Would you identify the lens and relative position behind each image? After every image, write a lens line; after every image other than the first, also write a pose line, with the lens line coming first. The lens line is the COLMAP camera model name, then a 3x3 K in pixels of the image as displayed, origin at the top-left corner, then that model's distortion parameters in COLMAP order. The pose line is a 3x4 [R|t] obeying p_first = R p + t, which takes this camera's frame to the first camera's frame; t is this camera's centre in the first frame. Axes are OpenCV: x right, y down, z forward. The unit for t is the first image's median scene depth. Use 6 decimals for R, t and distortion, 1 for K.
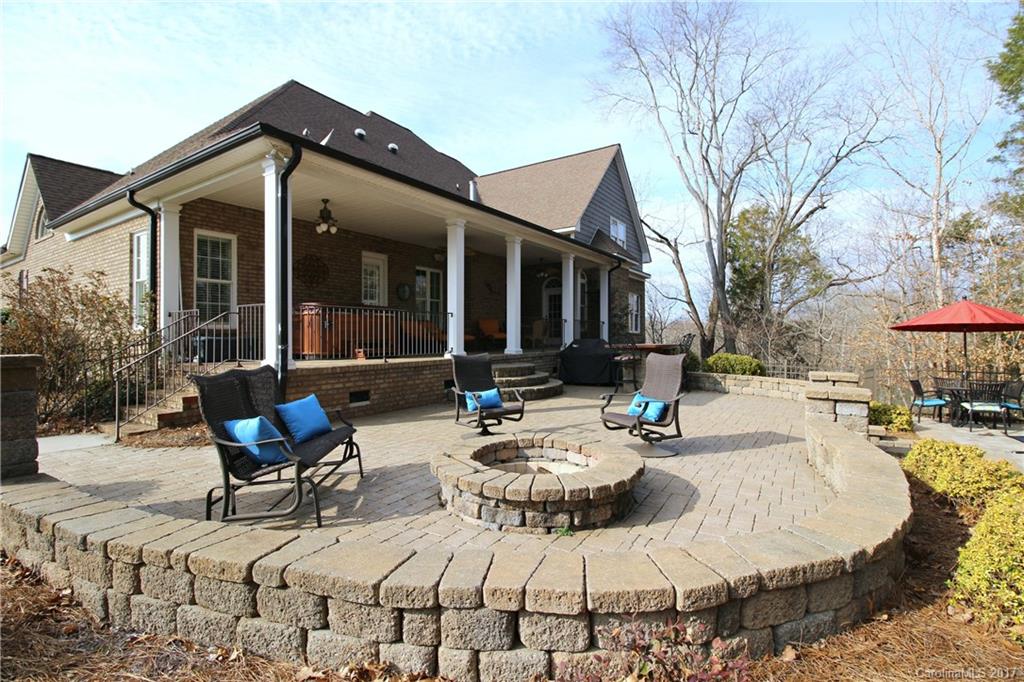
lens RADIAL K [[467.7, 0, 510.3], [0, 467.7, 329.9], [0, 0, 1]] dist [0.034376, -0.000981]
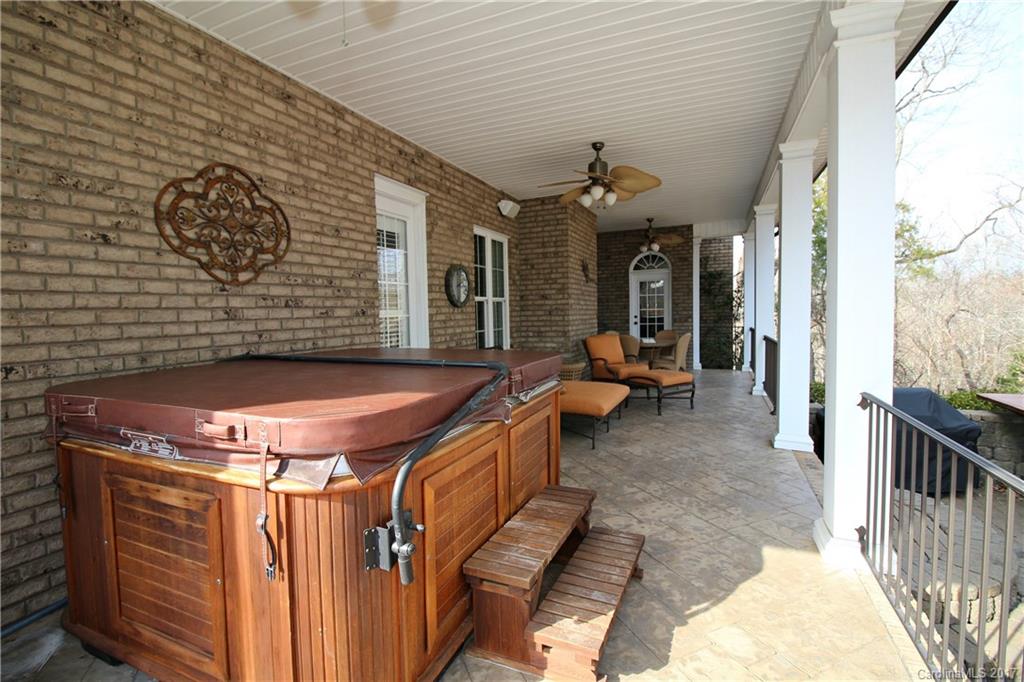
lens RADIAL K [[467.7, 0, 509.0], [0, 467.7, 337.9], [0, 0, 1]] dist [0.034376, -0.000981]
pose [[0.983489, -0.024891, 0.179248, -0.237840], [0.012061, 0.997309, 0.072318, -0.058669], [-0.180566, -0.068962, 0.981142, 0.524625]]
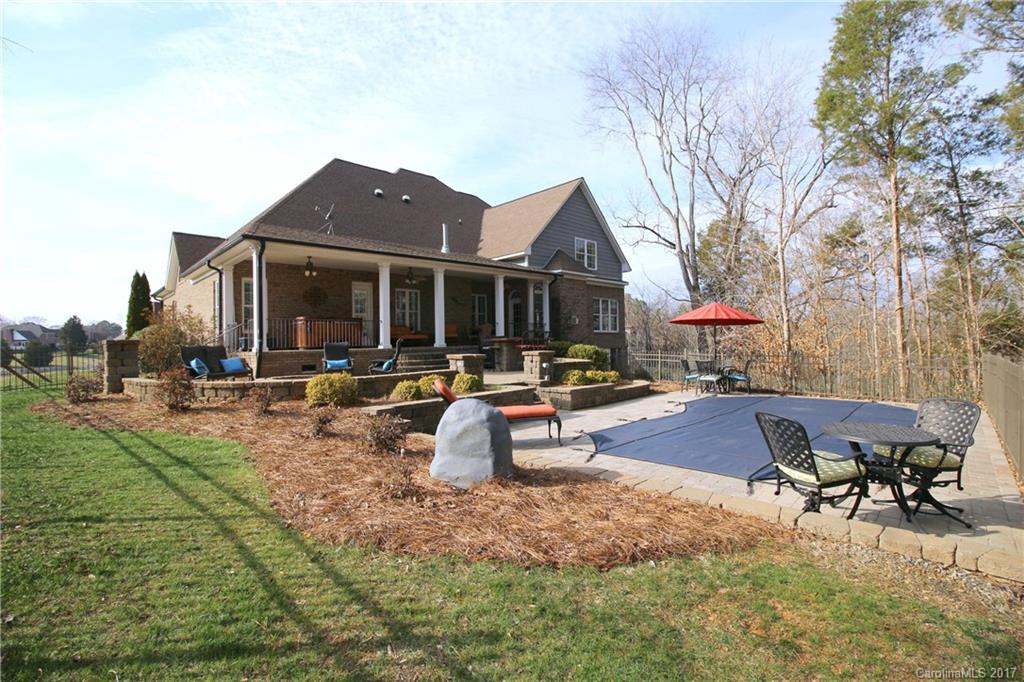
lens RADIAL K [[467.7, 0, 517.4], [0, 467.7, 348.6], [0, 0, 1]] dist [0.034376, -0.000981]
pose [[0.978759, -0.014220, -0.204519, 0.440803], [0.020221, 0.999423, 0.027280, 0.016765], [0.204013, -0.030836, 0.978482, -0.336466]]
